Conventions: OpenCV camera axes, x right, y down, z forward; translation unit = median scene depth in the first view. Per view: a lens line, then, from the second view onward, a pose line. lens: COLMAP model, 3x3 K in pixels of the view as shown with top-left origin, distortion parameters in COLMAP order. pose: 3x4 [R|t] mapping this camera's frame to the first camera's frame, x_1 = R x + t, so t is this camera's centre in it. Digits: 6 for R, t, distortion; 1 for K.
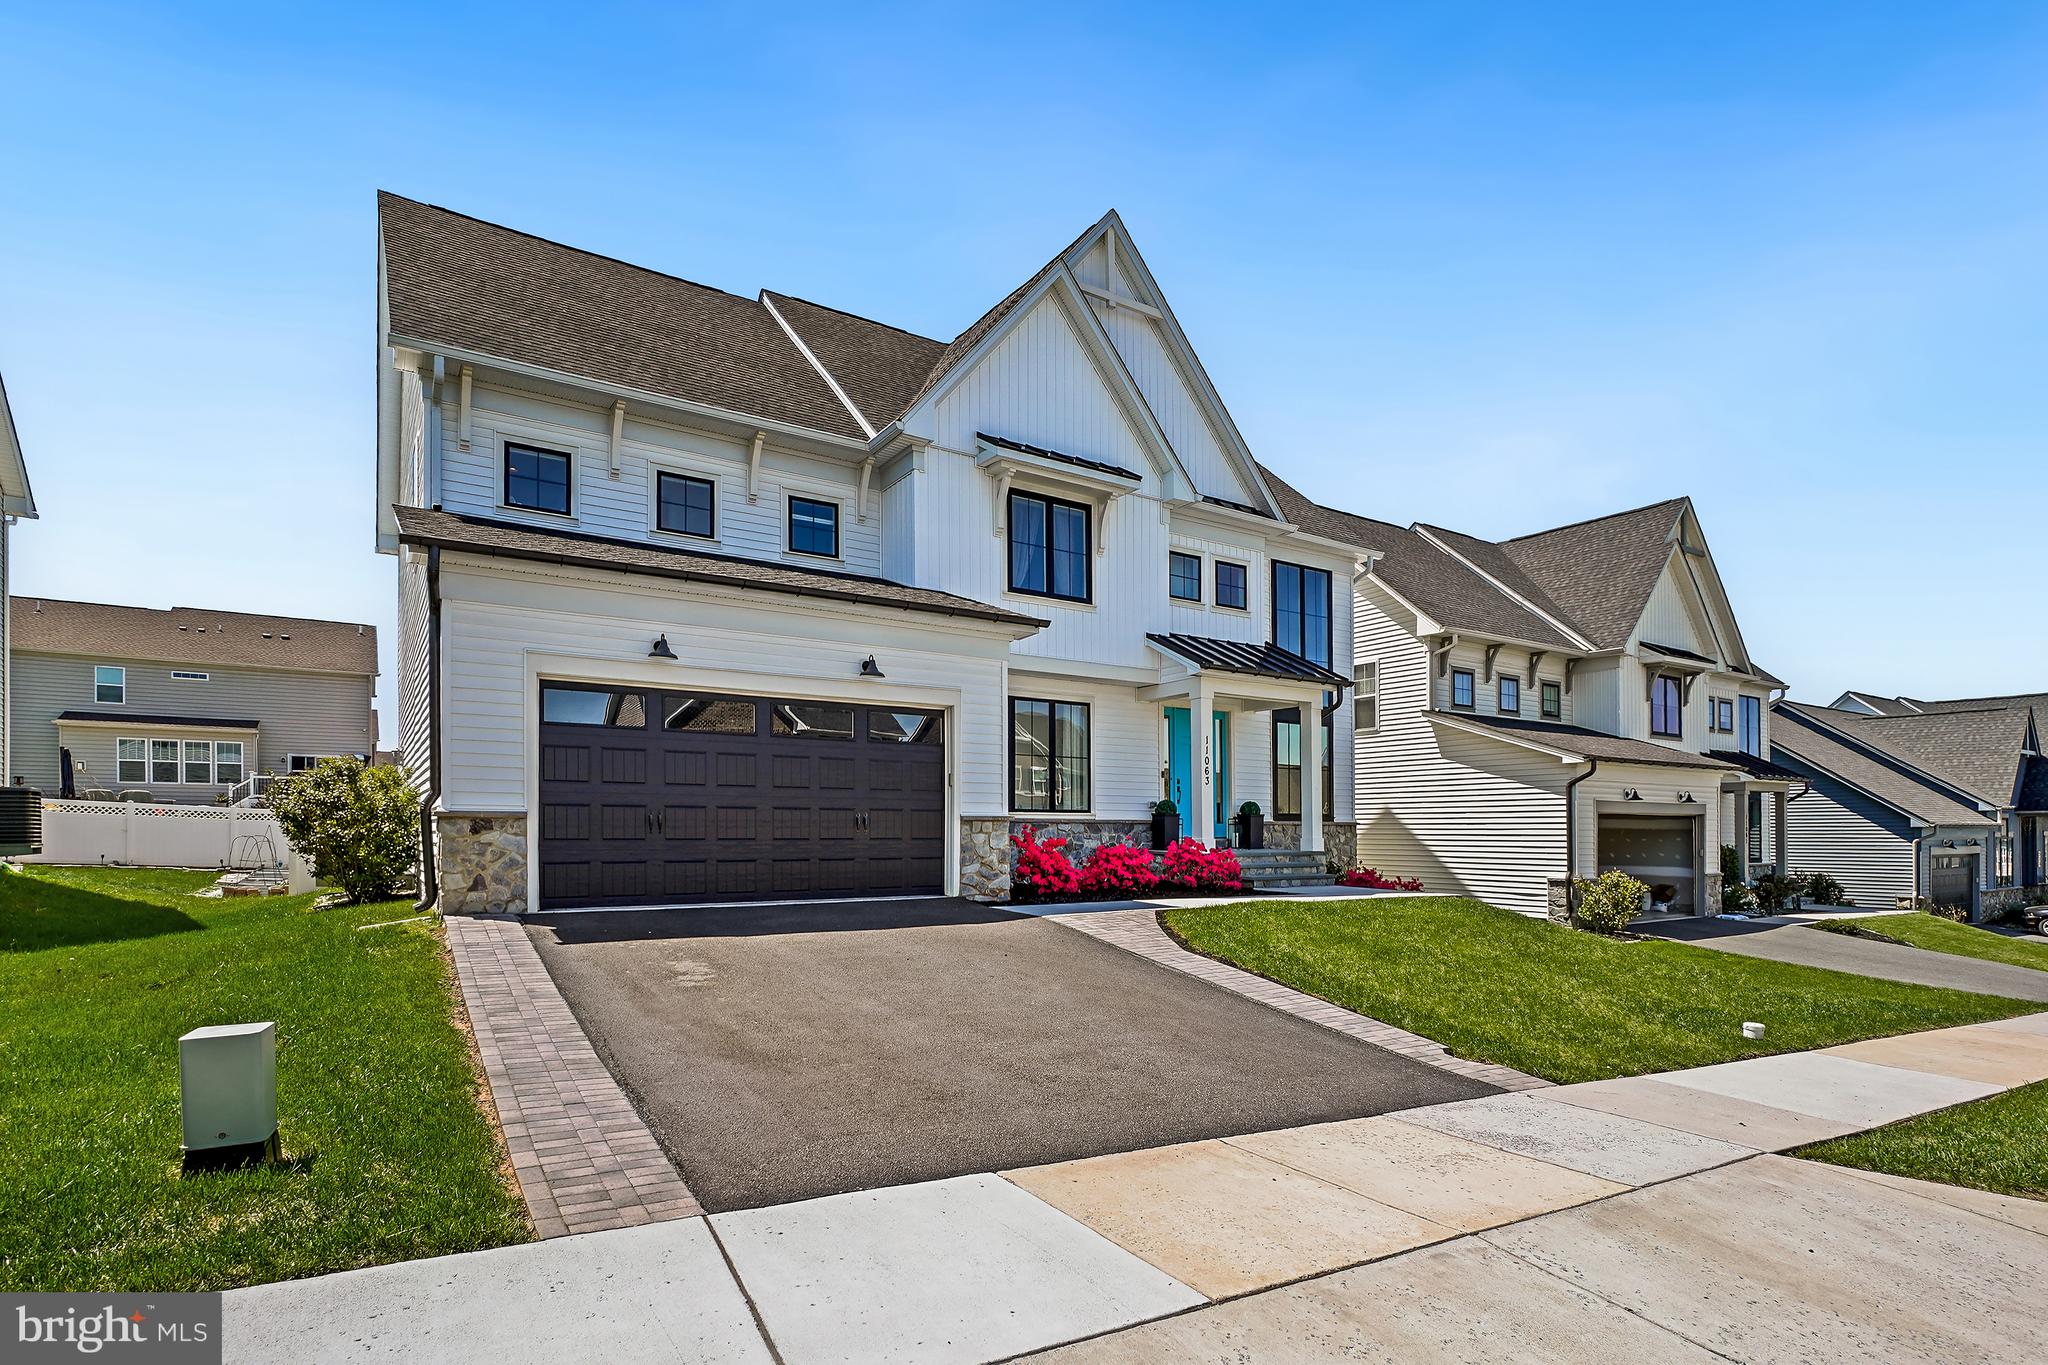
lens RADIAL K [[901.2, 0, 1045.0], [0, 901.2, 677.6], [0, 0, 1]] dist [-0.013043, 0.004223]
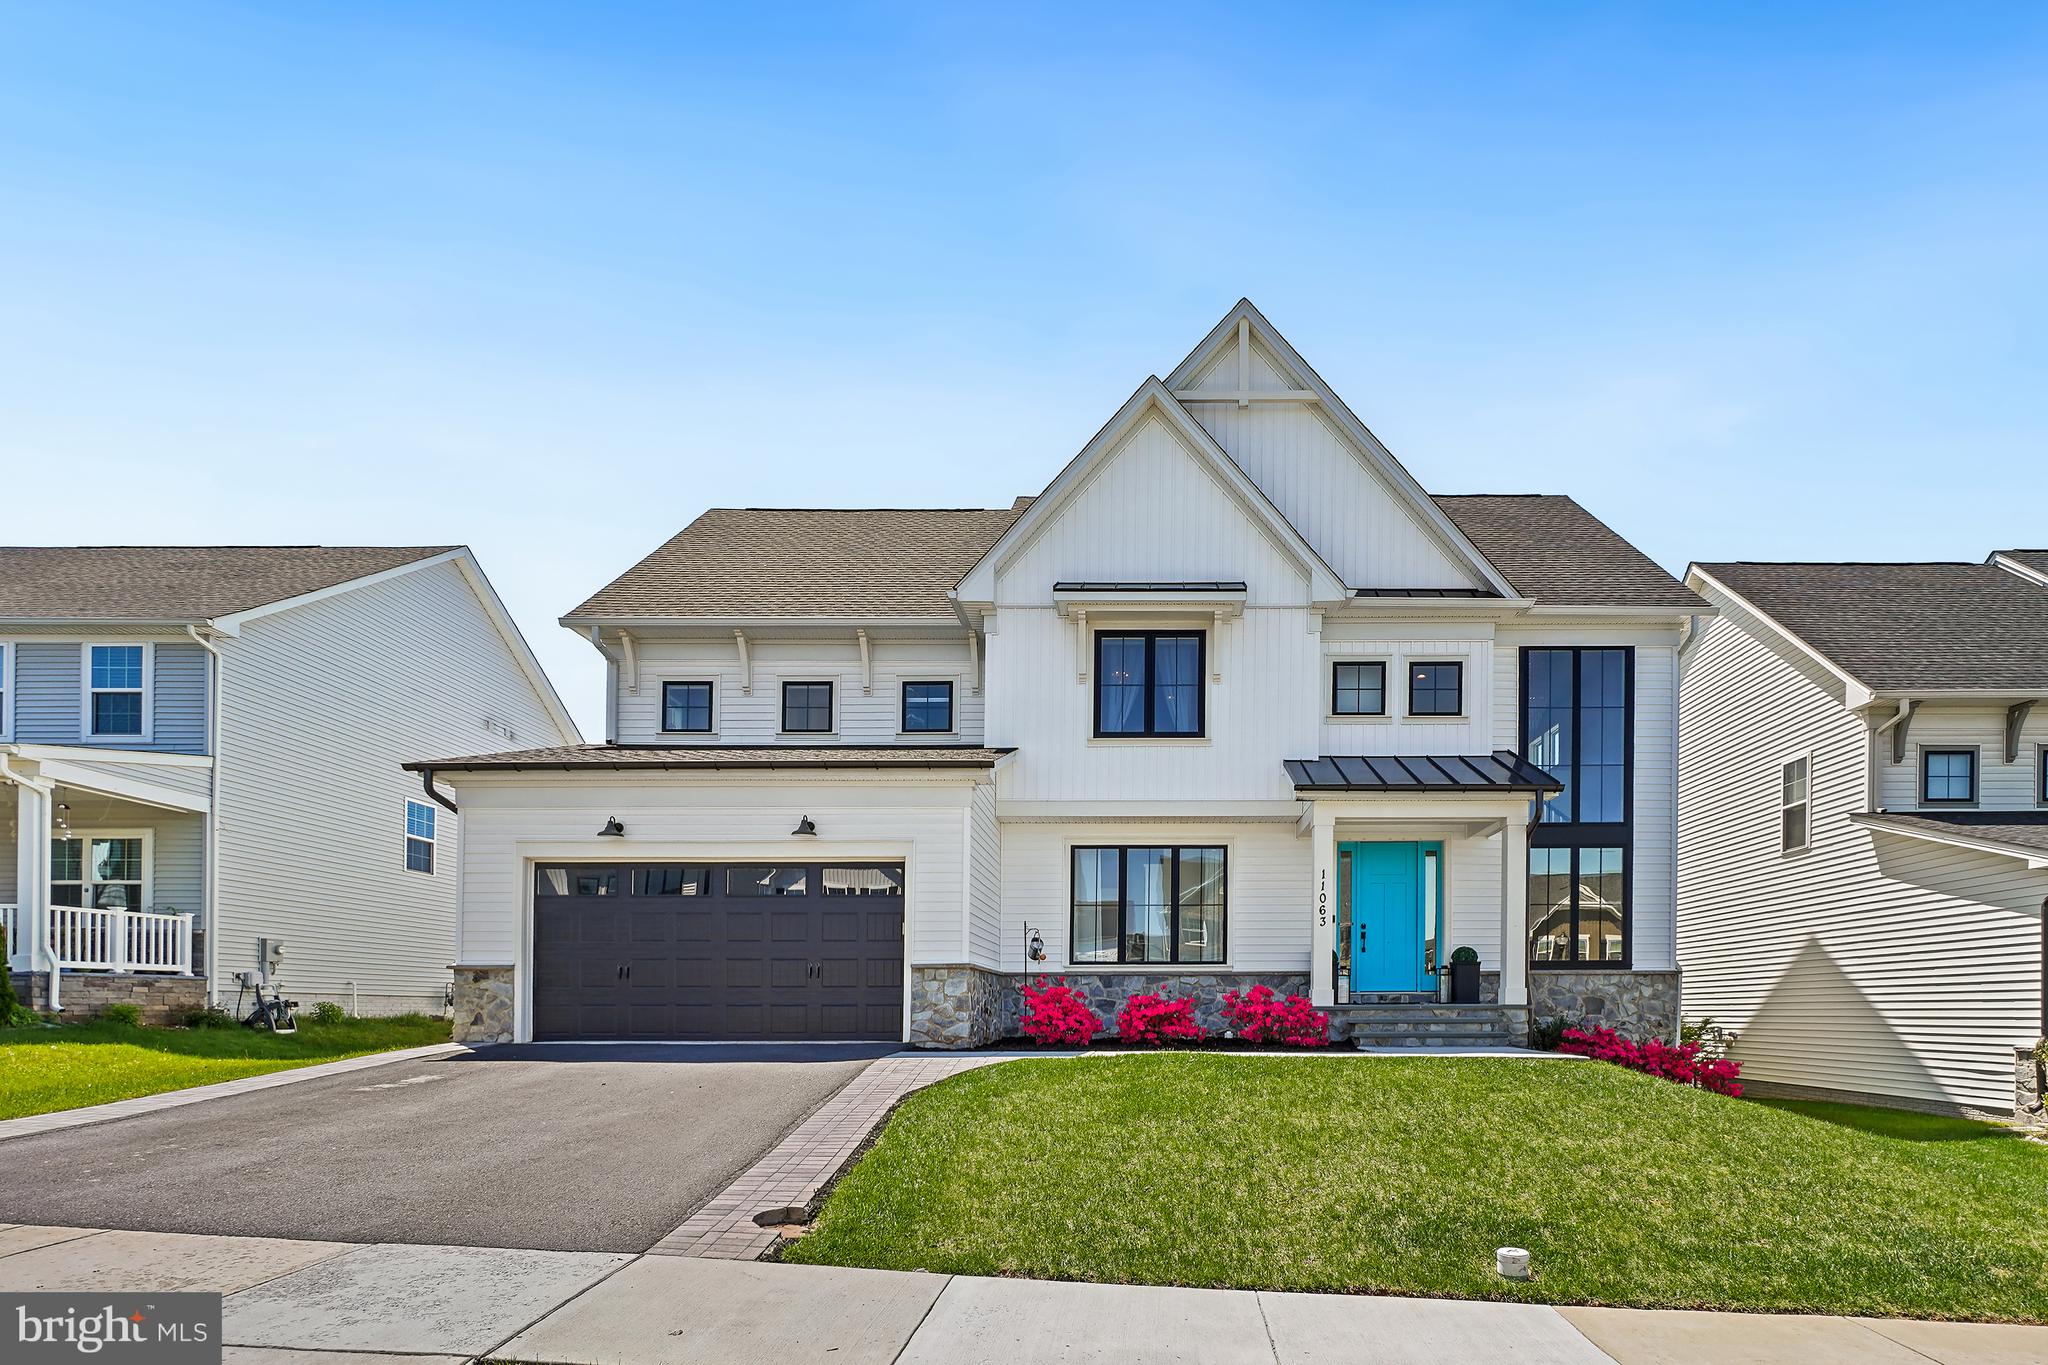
lens RADIAL K [[901.2, 0, 1119.0], [0, 901.2, 865.6], [0, 0, 1]] dist [-0.013043, 0.004223]
pose [[0.865517, -0.086412, -0.493369, 0.453899], [0.092121, 0.995666, -0.012780, 0.056758], [0.492335, -0.034388, 0.869726, 0.170914]]
